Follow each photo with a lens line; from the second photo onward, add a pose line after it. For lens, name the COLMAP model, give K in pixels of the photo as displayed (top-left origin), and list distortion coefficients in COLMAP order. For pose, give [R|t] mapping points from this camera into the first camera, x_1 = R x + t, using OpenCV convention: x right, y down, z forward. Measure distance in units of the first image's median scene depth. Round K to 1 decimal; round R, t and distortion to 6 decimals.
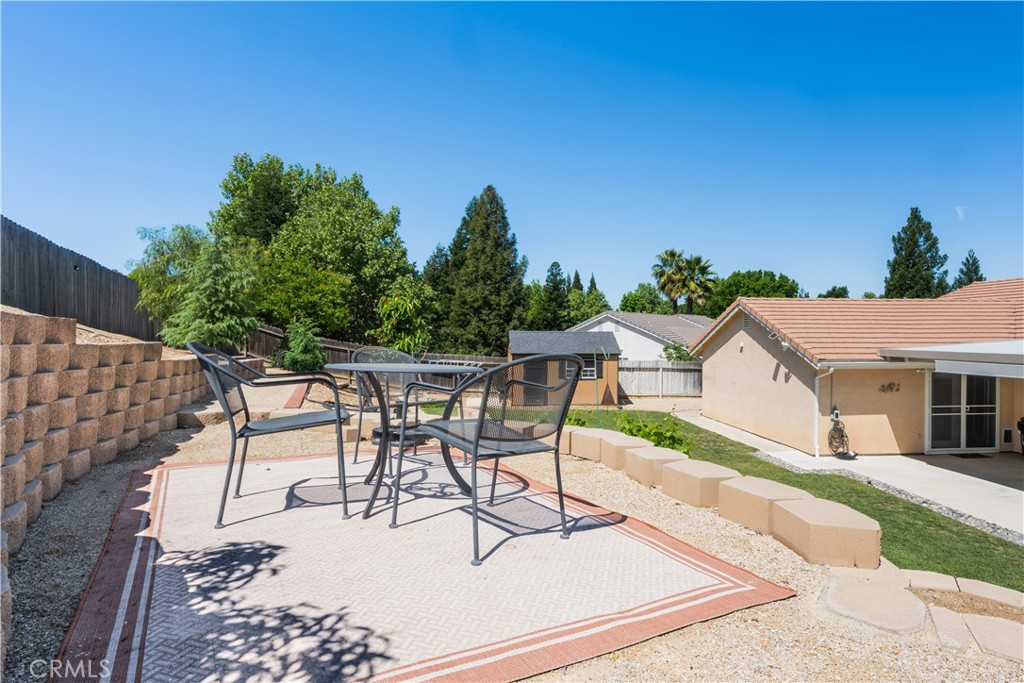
lens RADIAL K [[562.5, 0, 508.4], [0, 562.5, 343.7], [0, 0, 1]] dist [-0.000845, -0.000210]
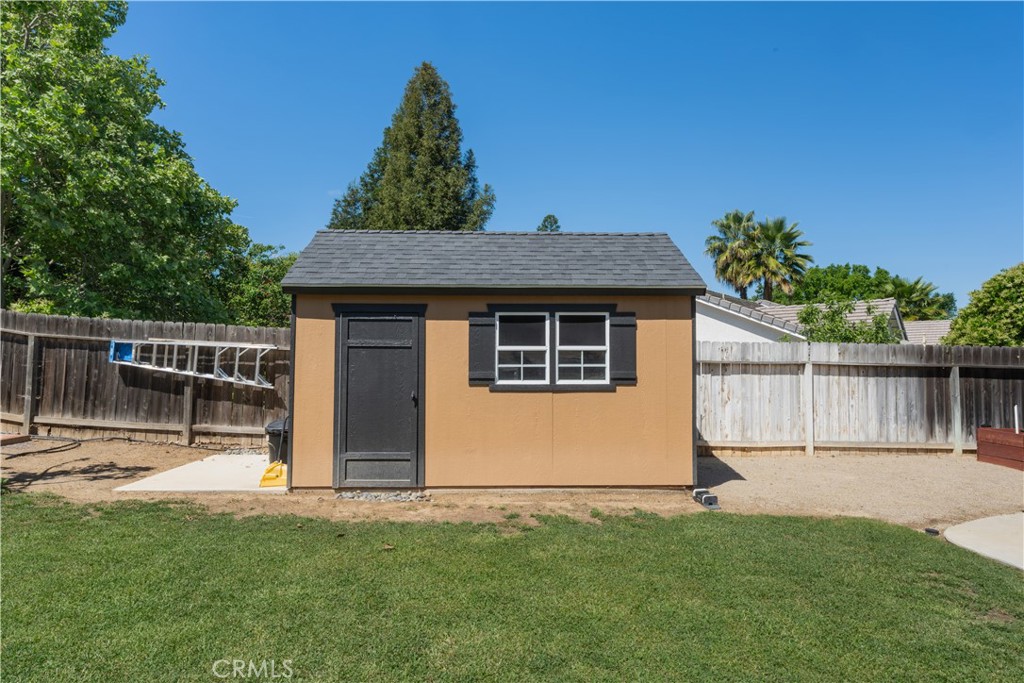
lens RADIAL K [[610.1, 0, 516.1], [0, 610.1, 331.7], [0, 0, 1]] dist [-0.005338, -0.000853]
pose [[0.999806, -0.001541, -0.019628, 0.052326], [0.000004, 0.996950, -0.078040, 0.026418], [0.019688, 0.078025, 0.996757, 0.317335]]
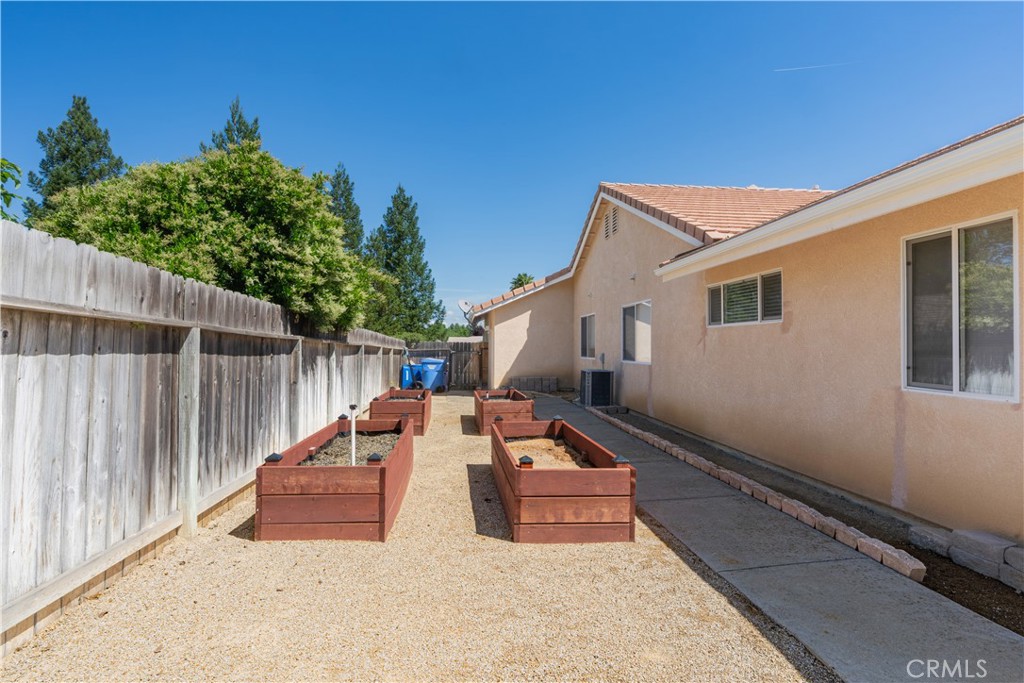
lens RADIAL K [[542.9, 0, 510.7], [0, 542.9, 337.1], [0, 0, 1]] dist [-0.001721, -0.000586]
pose [[-0.040135, 0.020332, 0.998987, 0.111113], [0.008041, 0.999767, -0.020025, 0.025567], [-0.999162, 0.007229, -0.040289, 0.468203]]
